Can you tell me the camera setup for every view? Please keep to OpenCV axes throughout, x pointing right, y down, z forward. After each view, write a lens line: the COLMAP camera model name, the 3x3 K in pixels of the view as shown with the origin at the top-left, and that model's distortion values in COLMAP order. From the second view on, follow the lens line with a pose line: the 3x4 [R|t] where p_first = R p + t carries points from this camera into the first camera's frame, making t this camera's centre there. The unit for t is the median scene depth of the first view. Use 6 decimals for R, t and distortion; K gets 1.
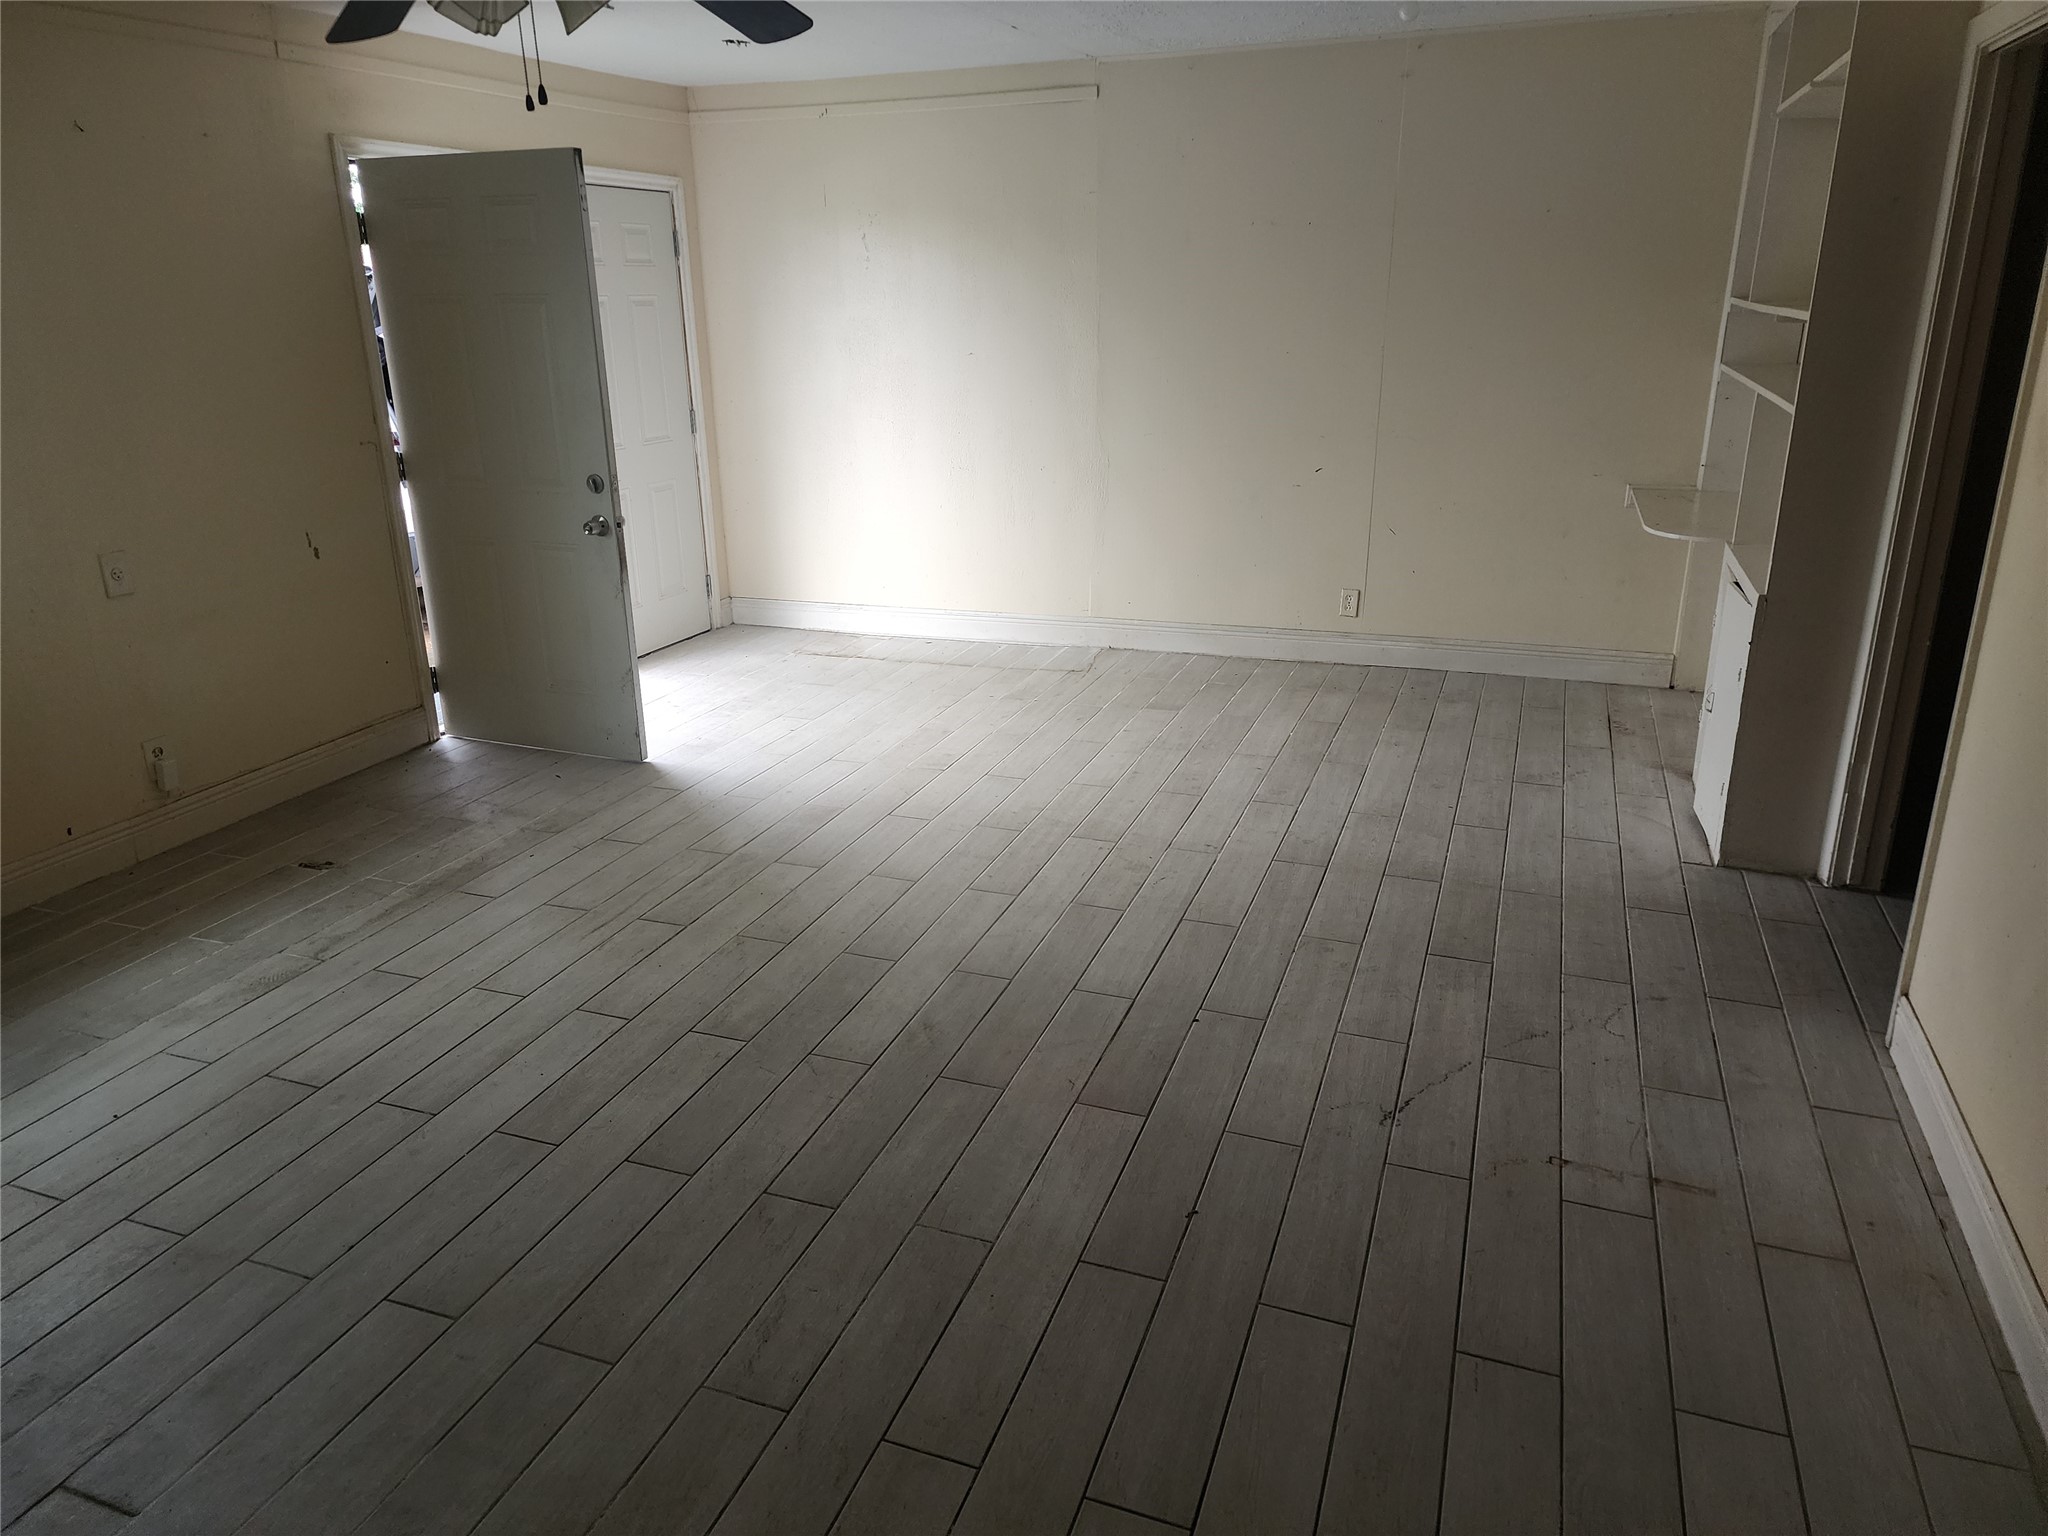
lens RADIAL K [[1376.4, 0, 1033.4], [0, 1376.4, 766.0], [0, 0, 1]] dist [0.063654, -0.011253]
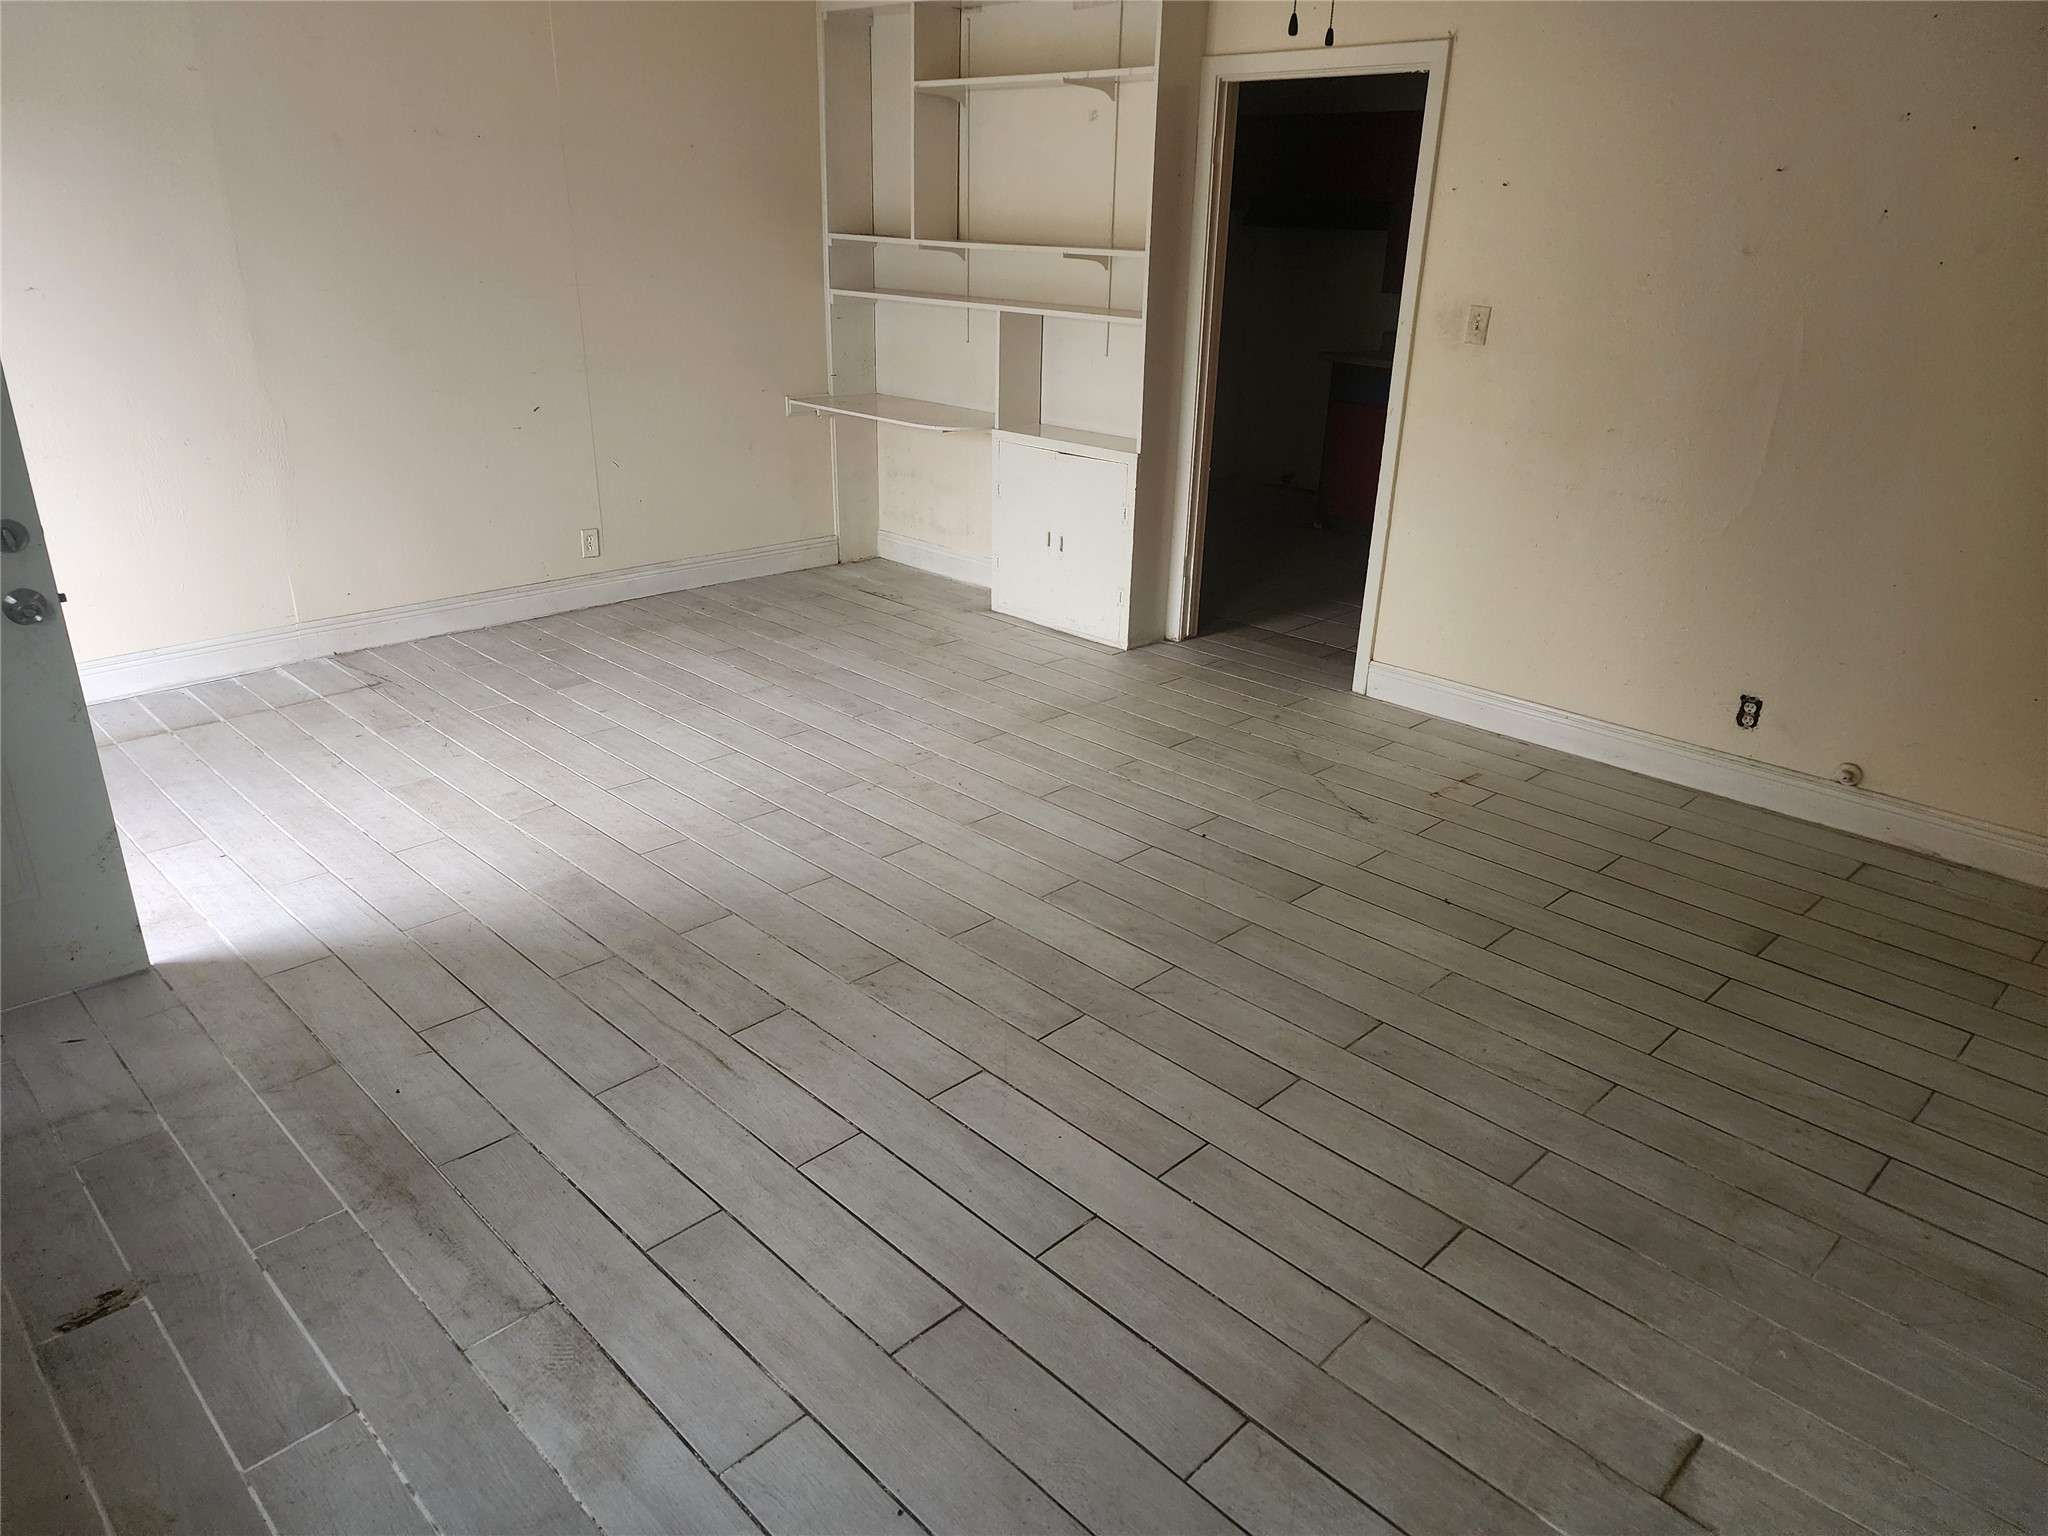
lens RADIAL K [[1376.4, 0, 1039.9], [0, 1376.4, 774.3], [0, 0, 1]] dist [0.063654, -0.011253]
pose [[0.413403, -0.320278, 0.852361, -0.798837], [0.269845, 0.937139, 0.221256, -0.147208], [-0.869644, 0.138538, 0.473842, 0.439402]]
